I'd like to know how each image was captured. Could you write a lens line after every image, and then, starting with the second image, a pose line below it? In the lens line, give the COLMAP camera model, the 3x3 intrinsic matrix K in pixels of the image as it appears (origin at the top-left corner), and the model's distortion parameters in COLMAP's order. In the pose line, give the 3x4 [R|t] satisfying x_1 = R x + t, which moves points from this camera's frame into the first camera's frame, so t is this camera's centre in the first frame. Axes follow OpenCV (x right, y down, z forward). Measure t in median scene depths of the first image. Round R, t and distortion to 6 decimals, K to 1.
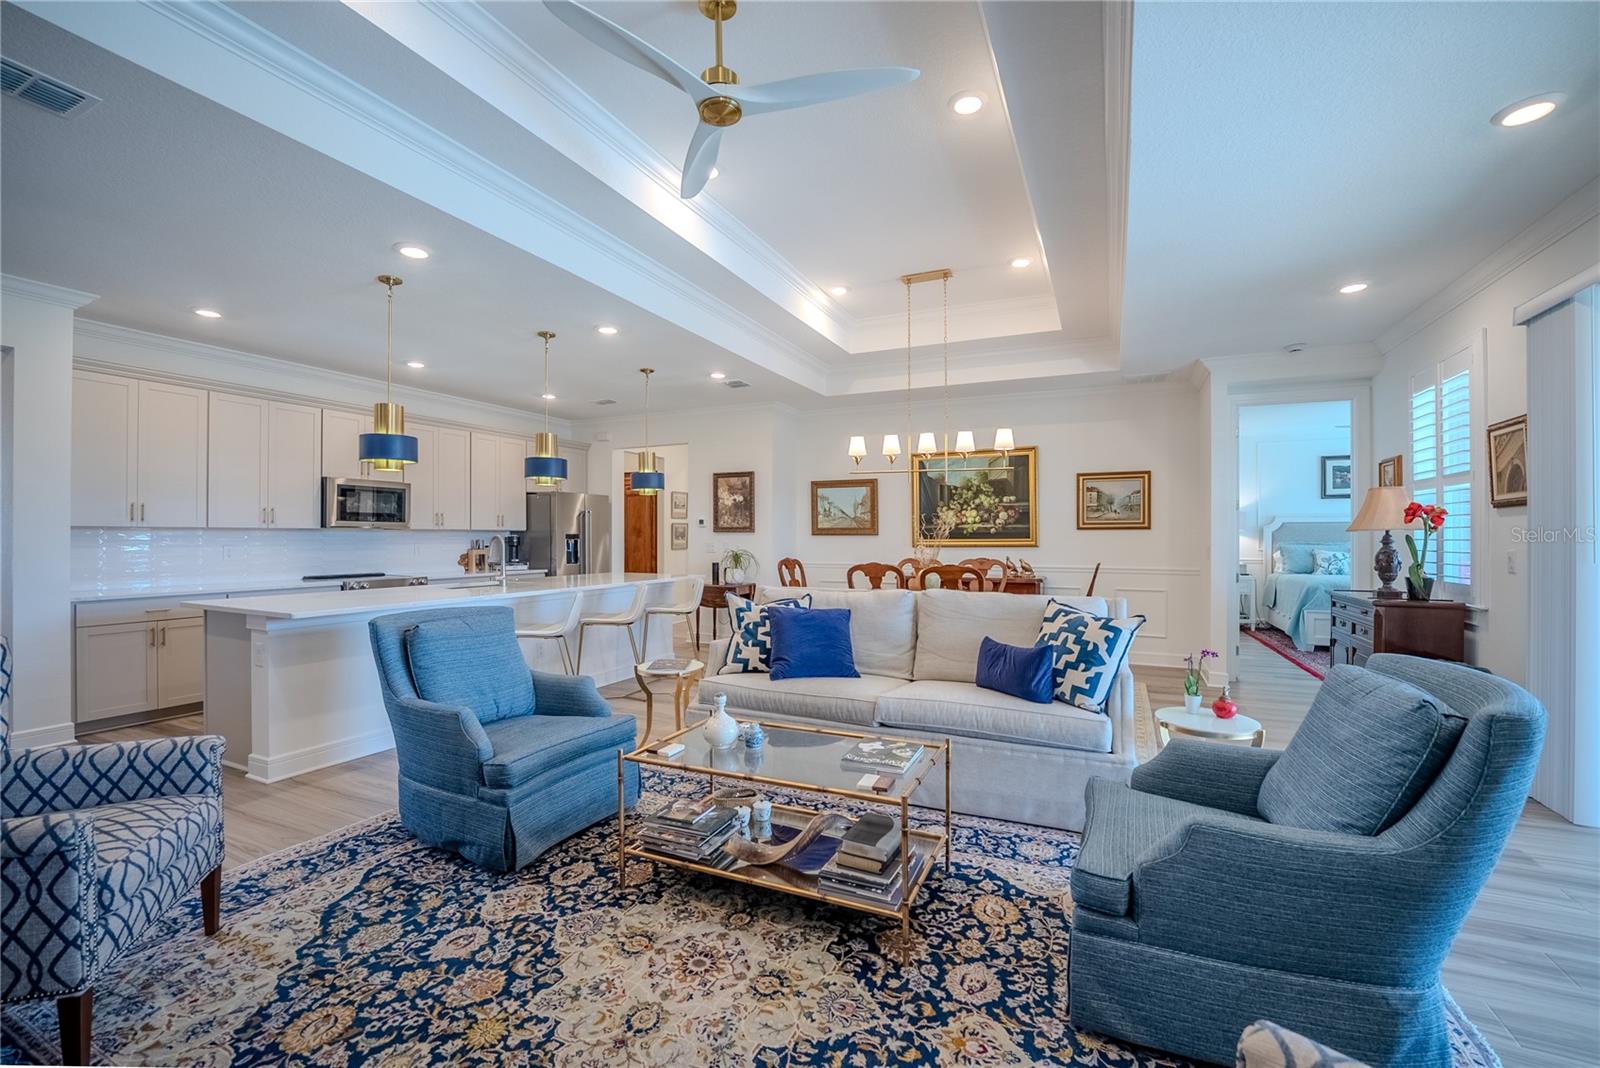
lens RADIAL K [[681.8, 0, 797.6], [0, 681.8, 537.3], [0, 0, 1]] dist [-0.027448, 0.000822]
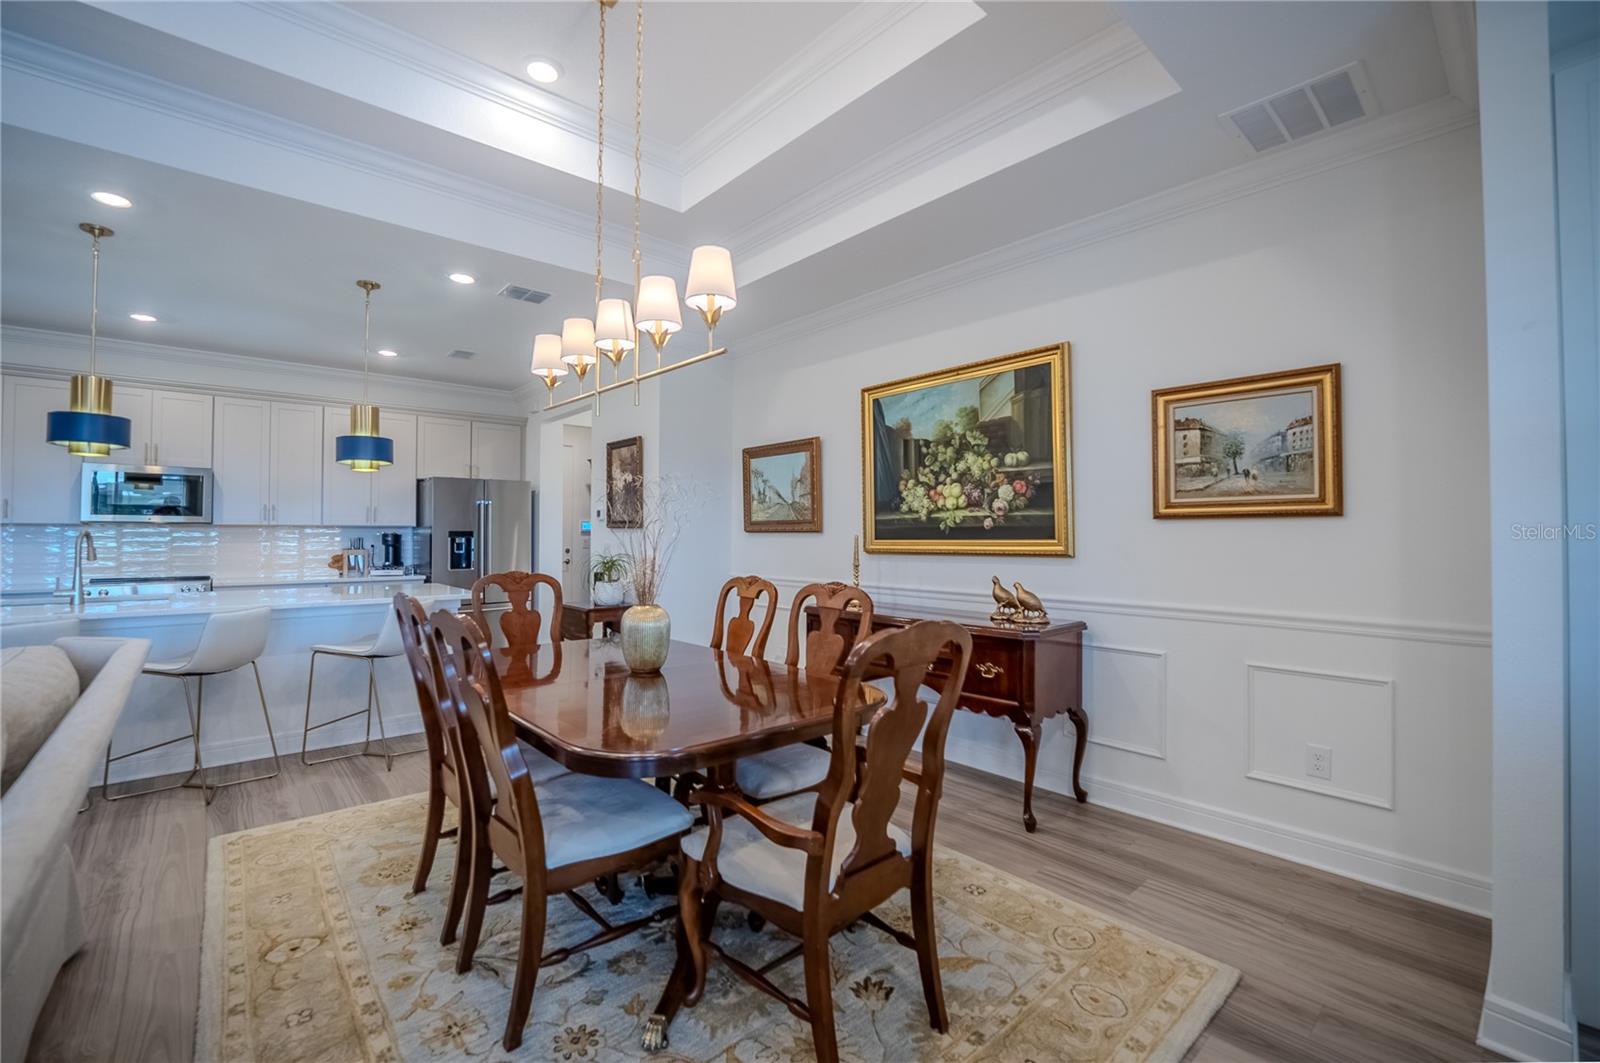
lens RADIAL K [[679.8, 0, 780.4], [0, 679.8, 528.3], [0, 0, 1]] dist [-0.026530, 0.000176]
pose [[0.913808, -0.002217, -0.406140, 0.344967], [-0.002096, 0.999946, -0.010174, -0.000442], [0.406141, 0.010148, 0.913754, 0.472914]]
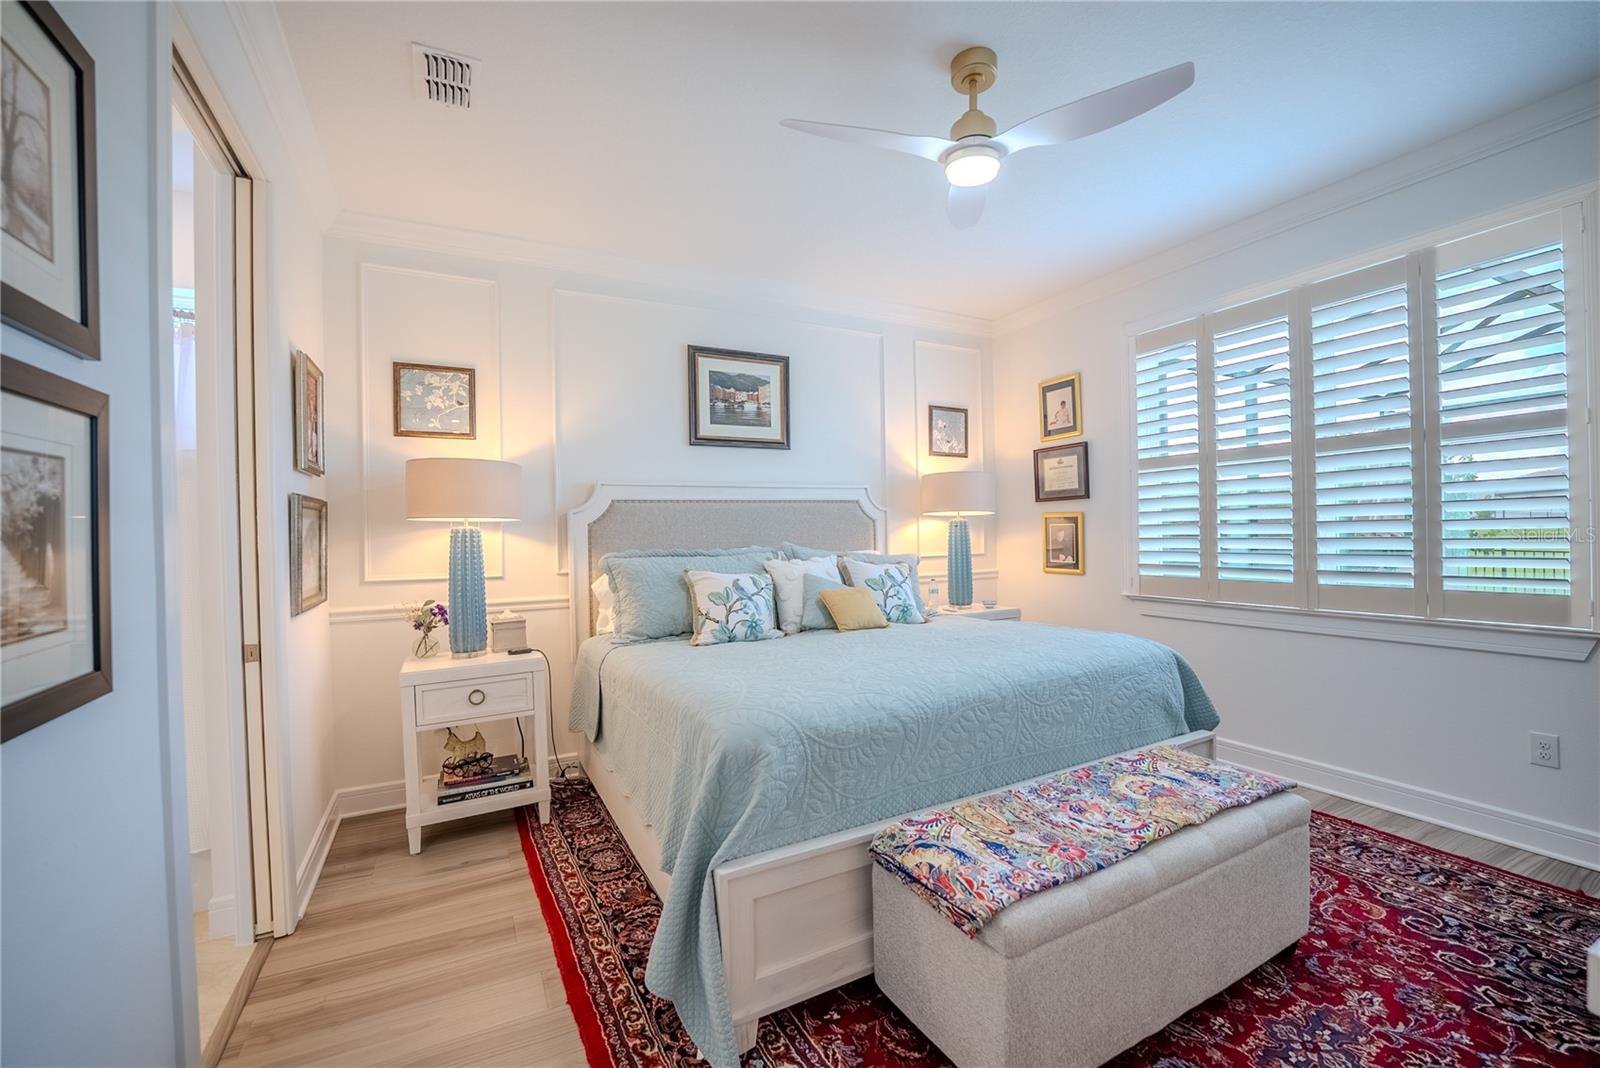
lens RADIAL K [[661.8, 0, 790.8], [0, 661.8, 536.4], [0, 0, 1]] dist [-0.025900, 0.000741]
pose [[0.619628, -0.016699, 0.784718, 0.592192], [0.018838, 0.999802, 0.006402, -0.001598], [-0.784670, 0.010816, 0.619820, 0.832368]]
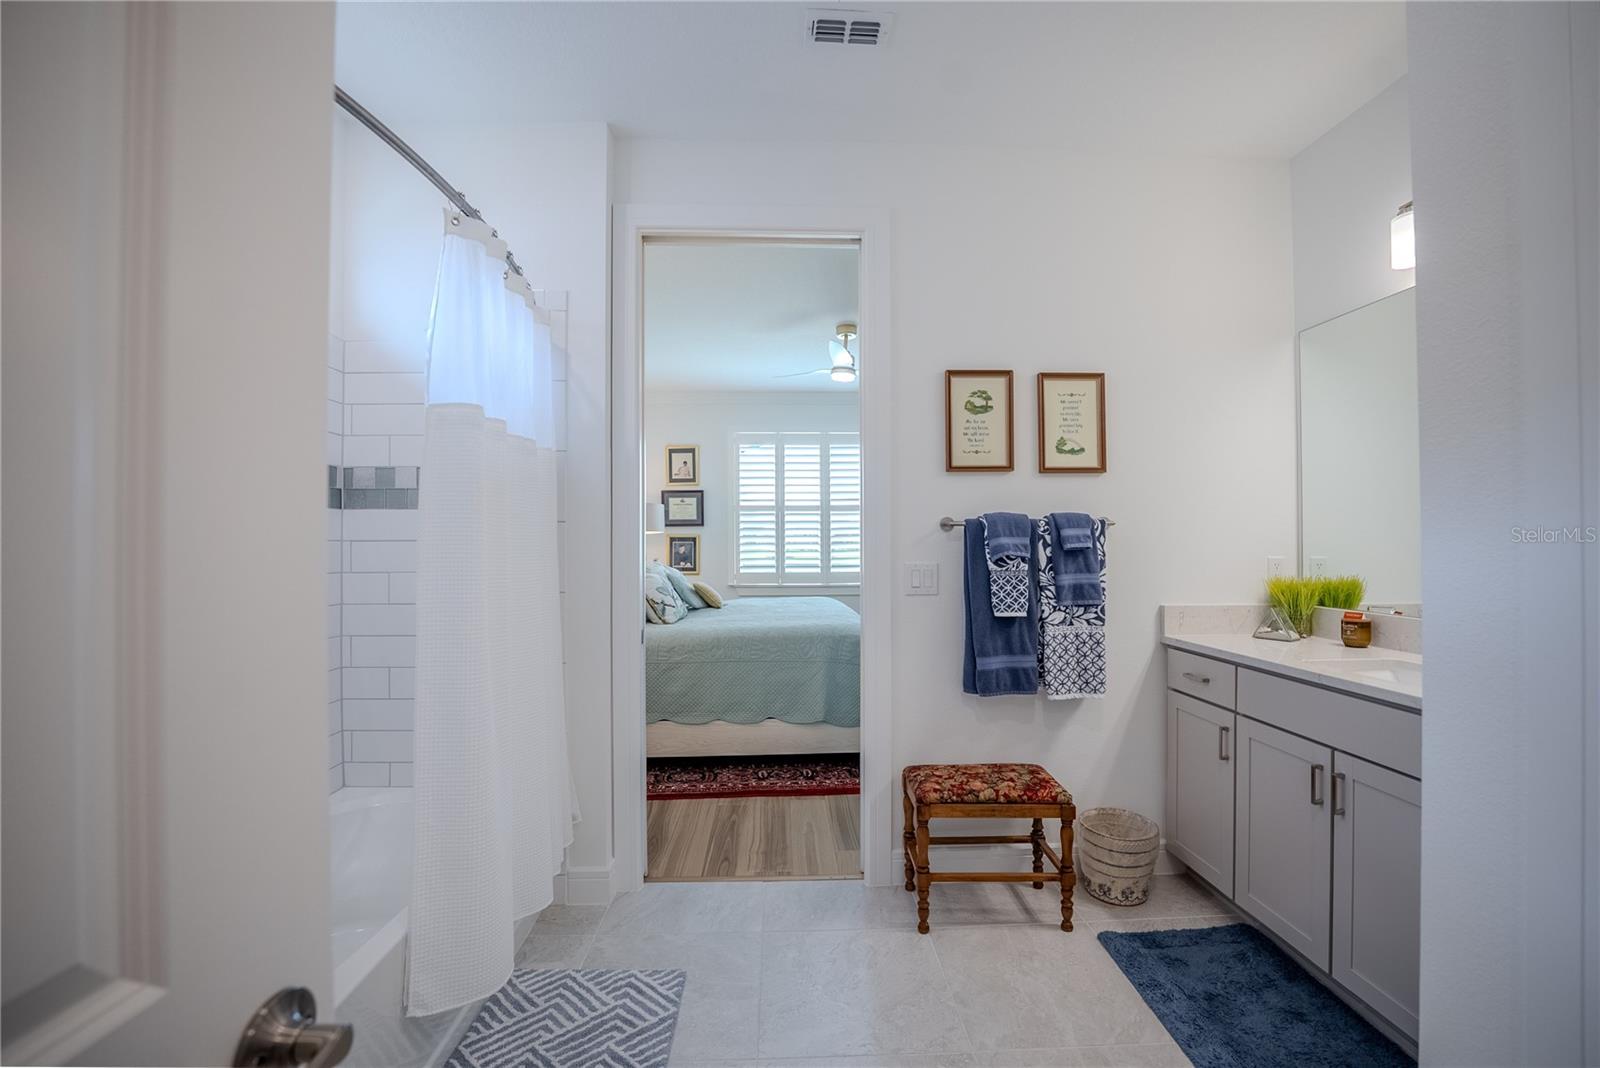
lens RADIAL K [[681.8, 0, 797.6], [0, 681.8, 537.3], [0, 0, 1]] dist [-0.027448, 0.000822]
pose [[-0.474908, 0.012915, 0.879940, 0.327128], [0.006098, 0.999917, -0.011385, 0.000658], [-0.880014, -0.000041, -0.474948, 1.298389]]
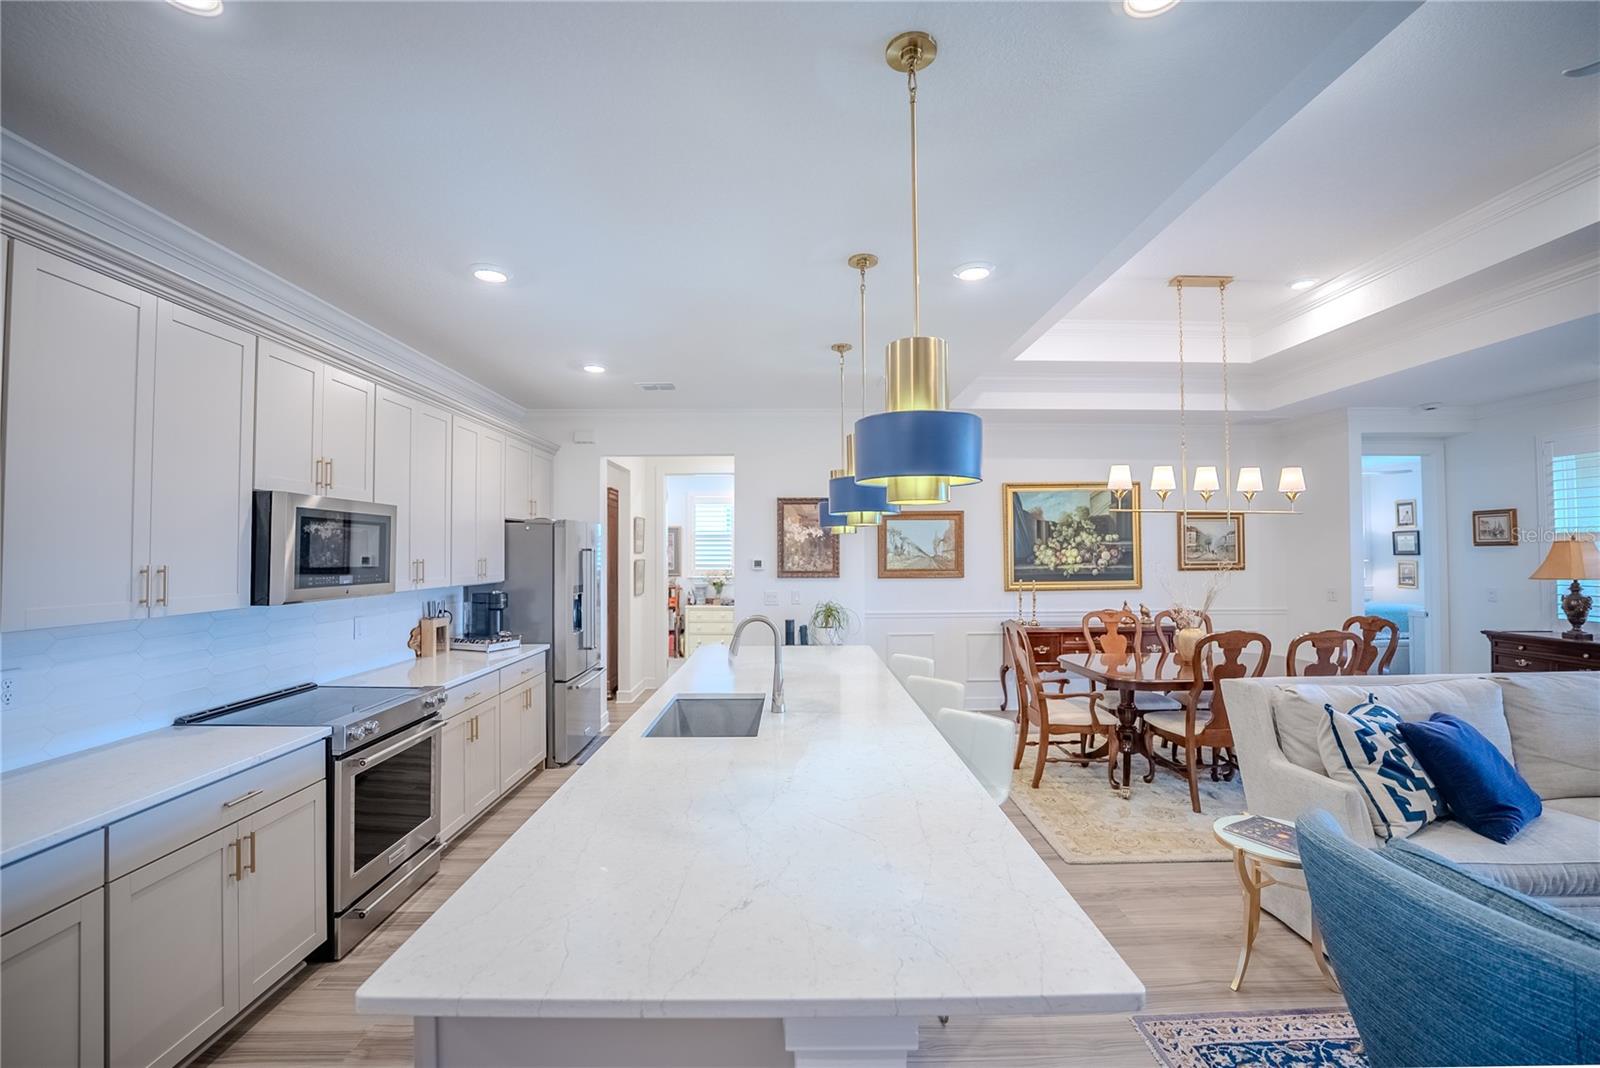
lens RADIAL K [[677.7, 0, 806.4], [0, 677.7, 534.4], [0, 0, 1]] dist [-0.027791, 0.000371]
pose [[0.896426, 0.007147, 0.443136, -0.454313], [0.005059, 0.999640, -0.026356, -0.037490], [-0.443165, 0.025868, 0.896067, 0.353985]]
